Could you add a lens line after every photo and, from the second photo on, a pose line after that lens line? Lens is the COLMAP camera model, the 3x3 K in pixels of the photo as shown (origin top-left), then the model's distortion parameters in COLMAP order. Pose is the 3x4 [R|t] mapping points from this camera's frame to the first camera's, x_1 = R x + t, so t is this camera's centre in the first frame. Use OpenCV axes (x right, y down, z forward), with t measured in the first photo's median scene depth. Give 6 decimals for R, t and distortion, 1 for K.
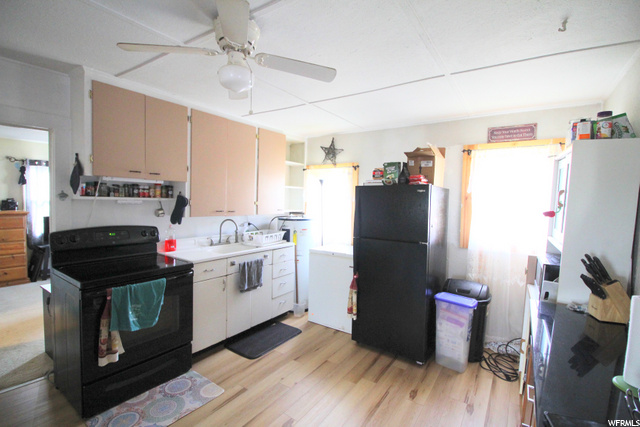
lens RADIAL K [[297.1, 0, 322.3], [0, 297.1, 212.5], [0, 0, 1]] dist [-0.004942, -0.009328]
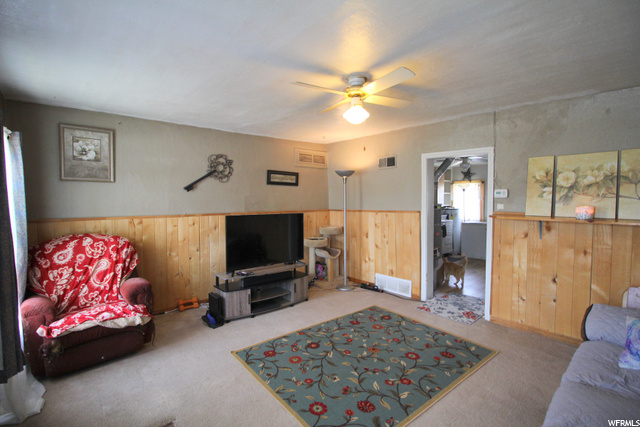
lens RADIAL K [[297.1, 0, 321.5], [0, 297.1, 215.3], [0, 0, 1]] dist [-0.004942, -0.009328]
pose [[0.967675, -0.016124, -0.251683, -0.688525], [0.016865, 0.999857, 0.000784, 0.078135], [0.251635, -0.005003, 0.967809, -1.871761]]
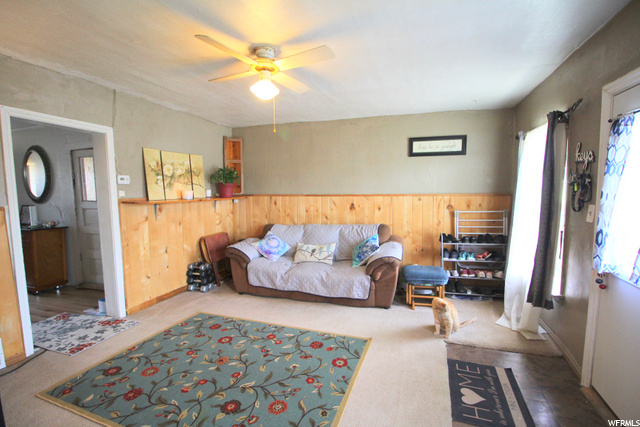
lens RADIAL K [[297.1, 0, 324.1], [0, 297.1, 214.7], [0, 0, 1]] dist [-0.004942, -0.009328]
pose [[-0.278342, -0.112299, 0.953895, -1.708433], [0.053338, 0.989802, 0.132090, 0.022119], [-0.959000, 0.087645, -0.269513, -0.861321]]
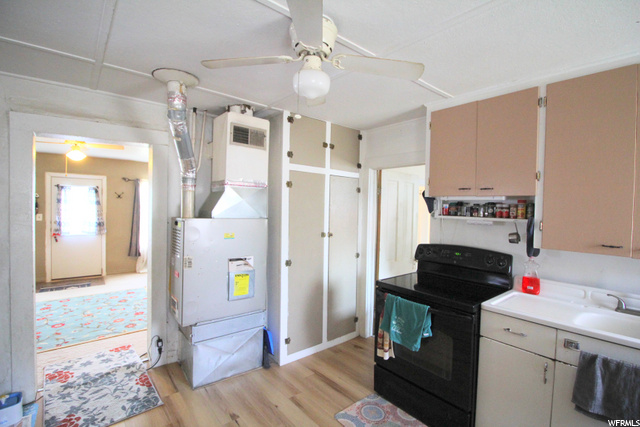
lens RADIAL K [[297.1, 0, 319.6], [0, 297.1, 212.4], [0, 0, 1]] dist [-0.004942, -0.009328]
pose [[-0.273227, -0.017713, -0.961786, 0.331129], [-0.075486, 0.997142, 0.003080, -0.029487], [0.958983, 0.073443, -0.273783, 0.722043]]
